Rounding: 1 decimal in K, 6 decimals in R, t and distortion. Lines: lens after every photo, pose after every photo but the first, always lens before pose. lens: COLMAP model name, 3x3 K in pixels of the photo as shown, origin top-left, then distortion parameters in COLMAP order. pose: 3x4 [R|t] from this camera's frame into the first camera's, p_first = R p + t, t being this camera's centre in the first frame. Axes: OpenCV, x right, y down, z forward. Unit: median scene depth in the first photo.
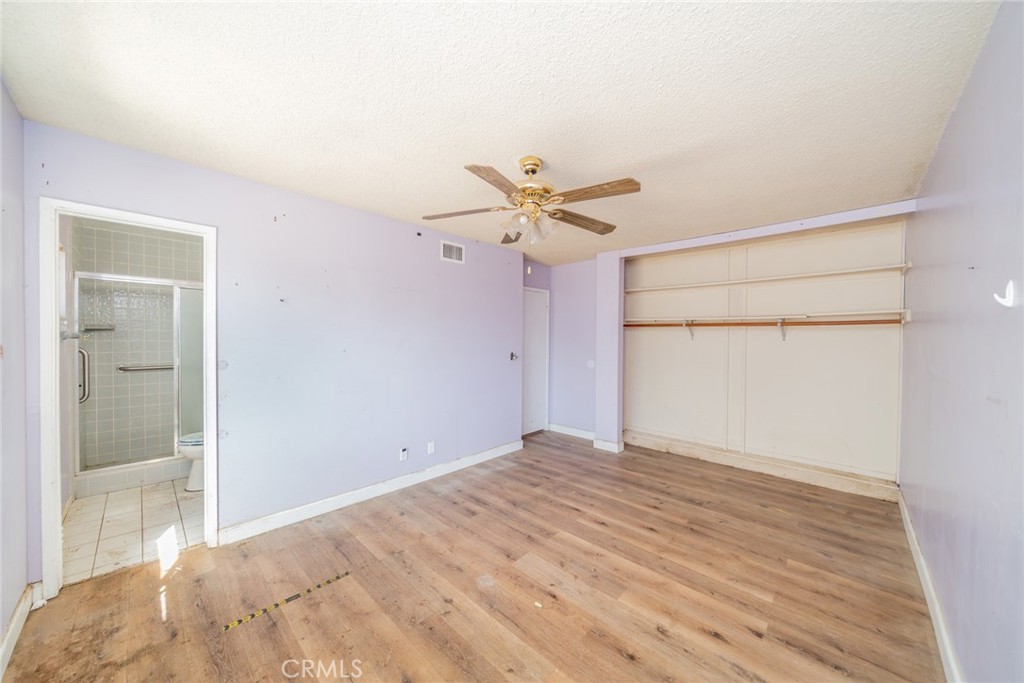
lens RADIAL K [[348.6, 0, 510.9], [0, 348.6, 343.2], [0, 0, 1]] dist [-0.006616, 0.000227]
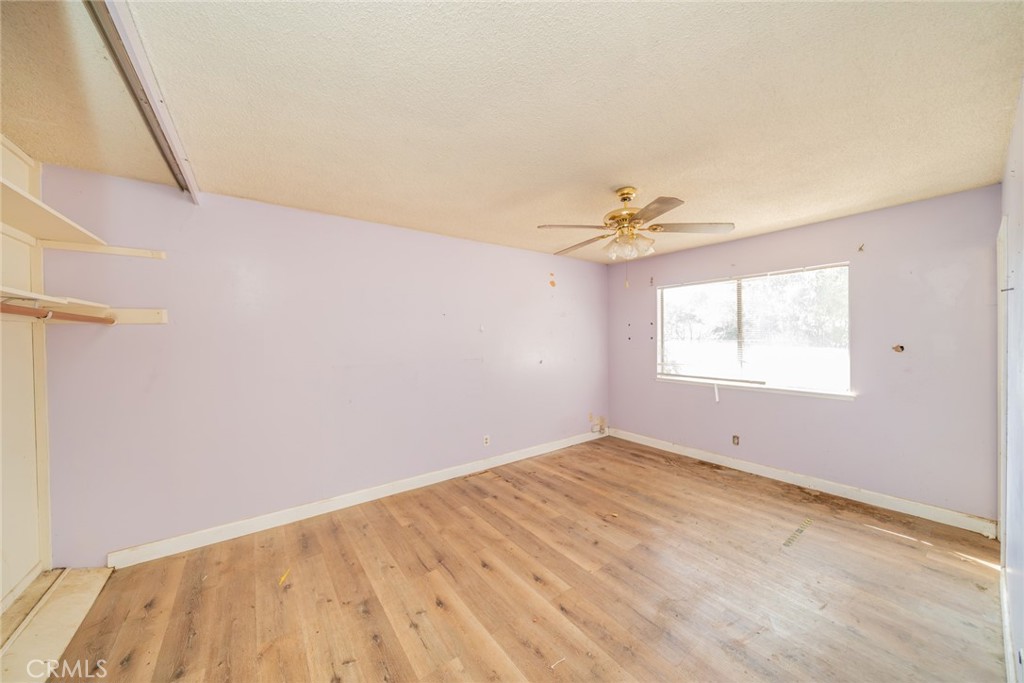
lens RADIAL K [[348.6, 0, 510.9], [0, 348.6, 343.2], [0, 0, 1]] dist [-0.006616, 0.000227]
pose [[-0.986719, -0.001393, 0.162430, 0.250075], [0.003612, 0.999528, 0.030510, -0.051123], [-0.162396, 0.030691, -0.986248, 2.248489]]
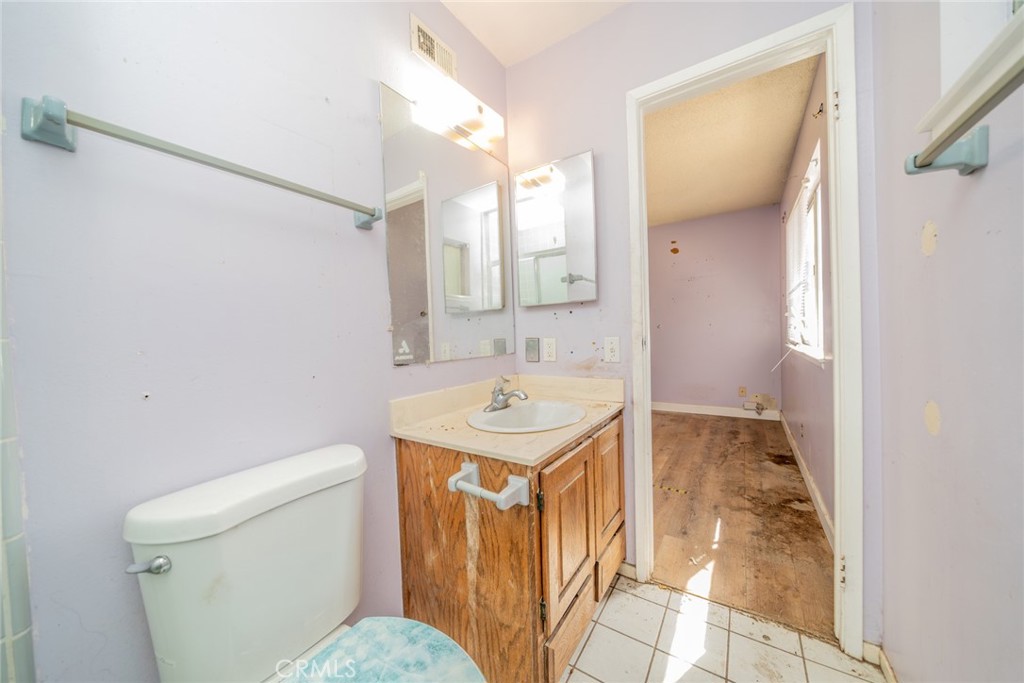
lens RADIAL K [[348.6, 0, 510.9], [0, 348.6, 343.2], [0, 0, 1]] dist [-0.006616, 0.000227]
pose [[-0.163306, -0.018923, 0.986394, -1.649051], [0.046780, 0.998543, 0.026901, 0.123918], [-0.985466, 0.050536, -0.162183, 1.503386]]
